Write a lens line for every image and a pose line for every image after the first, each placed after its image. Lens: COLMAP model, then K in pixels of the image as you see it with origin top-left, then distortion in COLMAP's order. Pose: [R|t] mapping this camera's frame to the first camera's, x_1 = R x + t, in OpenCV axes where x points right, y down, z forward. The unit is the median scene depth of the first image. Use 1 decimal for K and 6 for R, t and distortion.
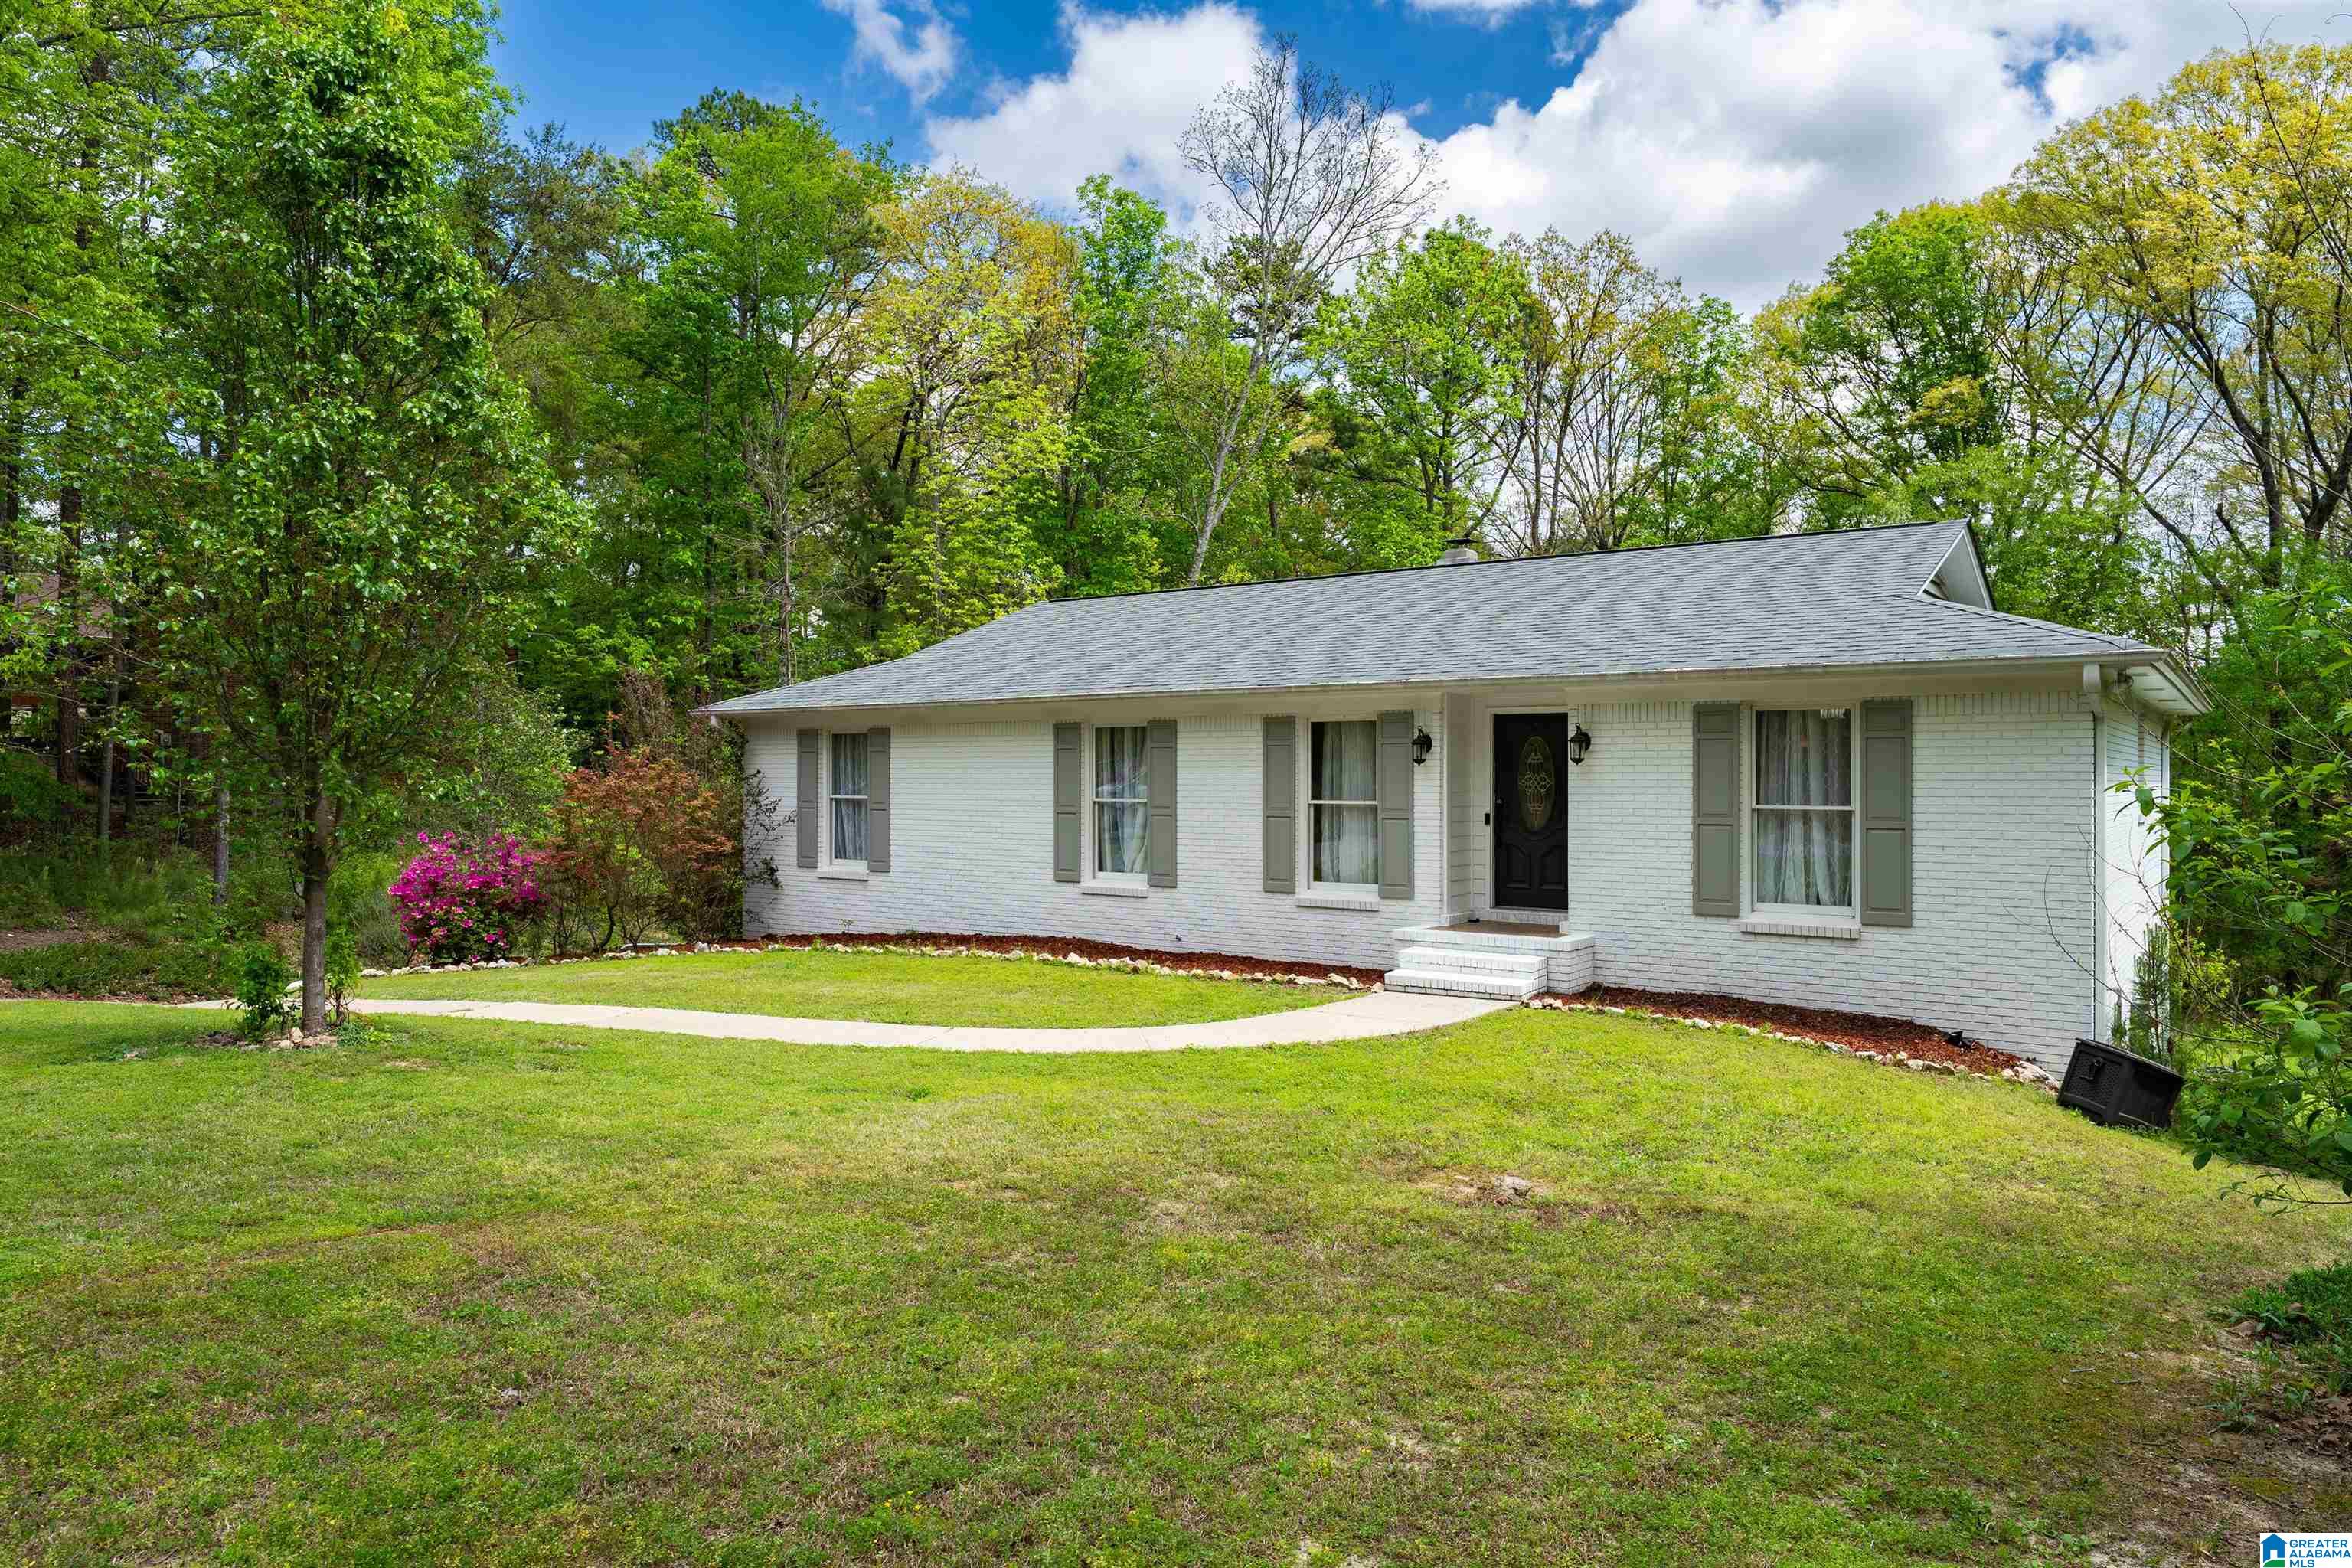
lens RADIAL K [[1542.7, 0, 1176.0], [0, 1542.7, 784.0], [0, 0, 1]] dist [-0.001215, -0.000060]
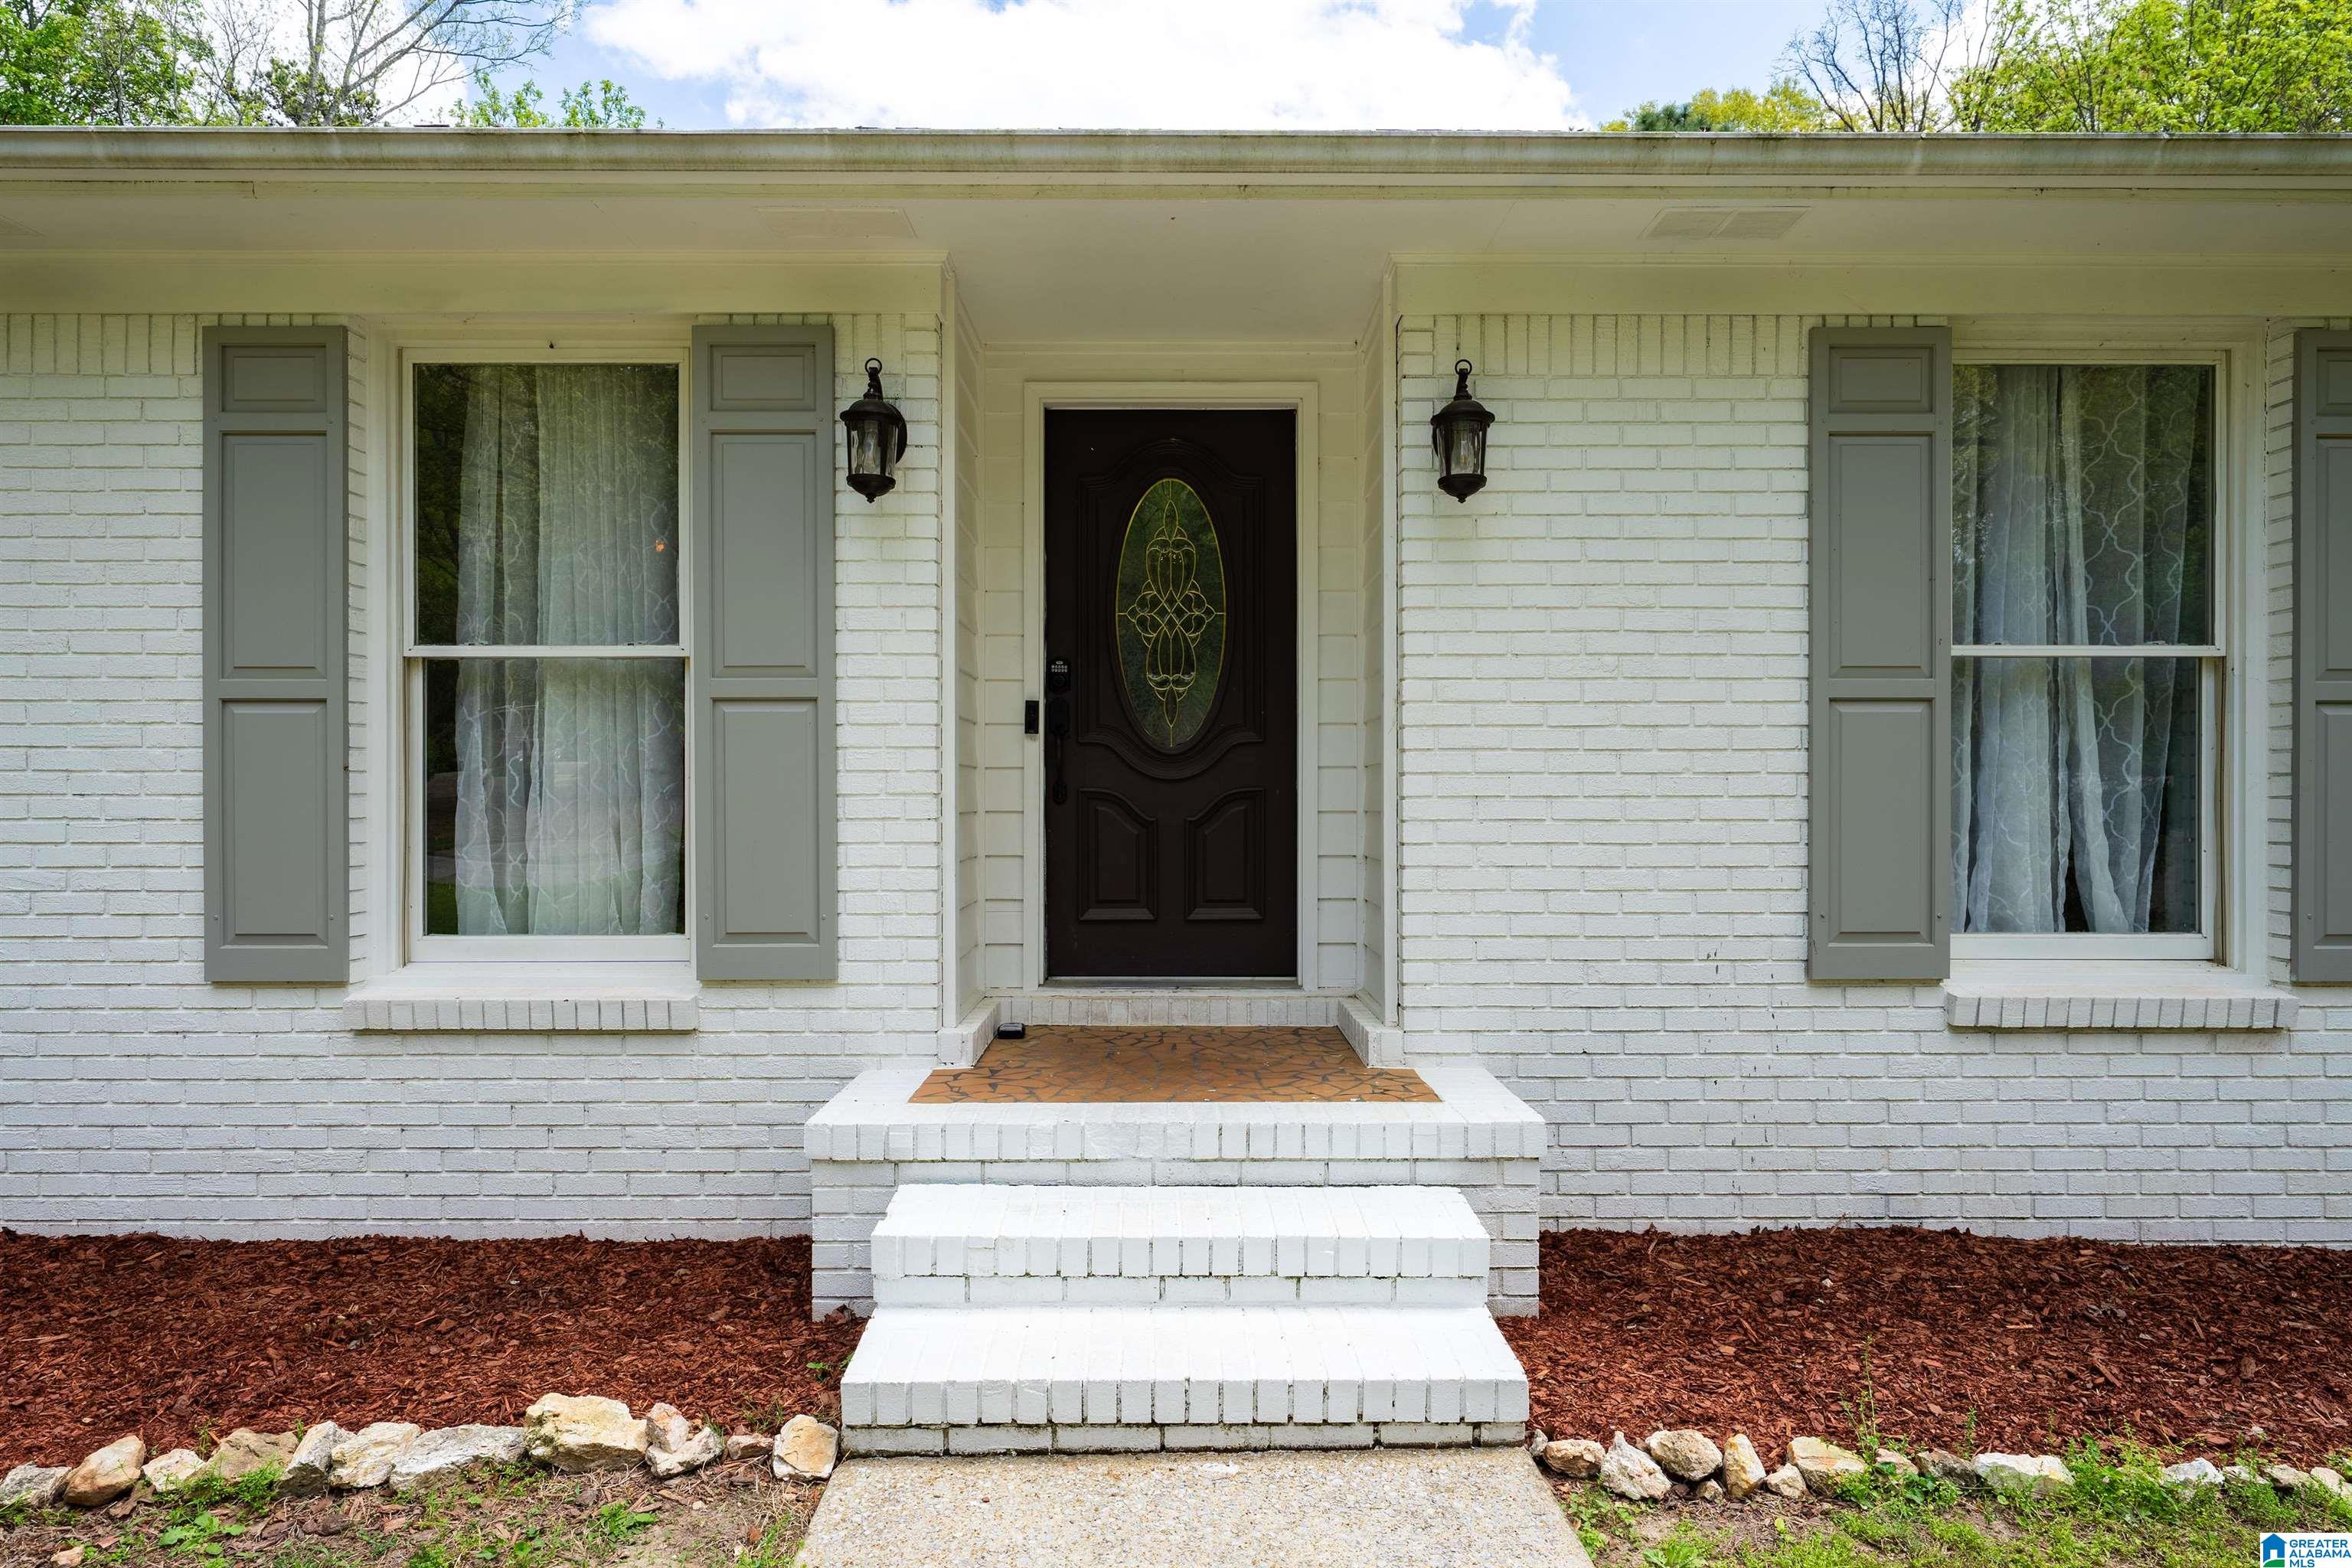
lens RADIAL K [[1281.8, 0, 1176.0], [0, 1281.8, 784.0], [0, 0, 1]] dist [-0.000374, -0.000433]
pose [[0.808611, -0.002248, 0.588340, 0.065047], [0.006813, 0.999961, -0.005543, 0.038809], [-0.588305, 0.008490, 0.808595, 0.759271]]
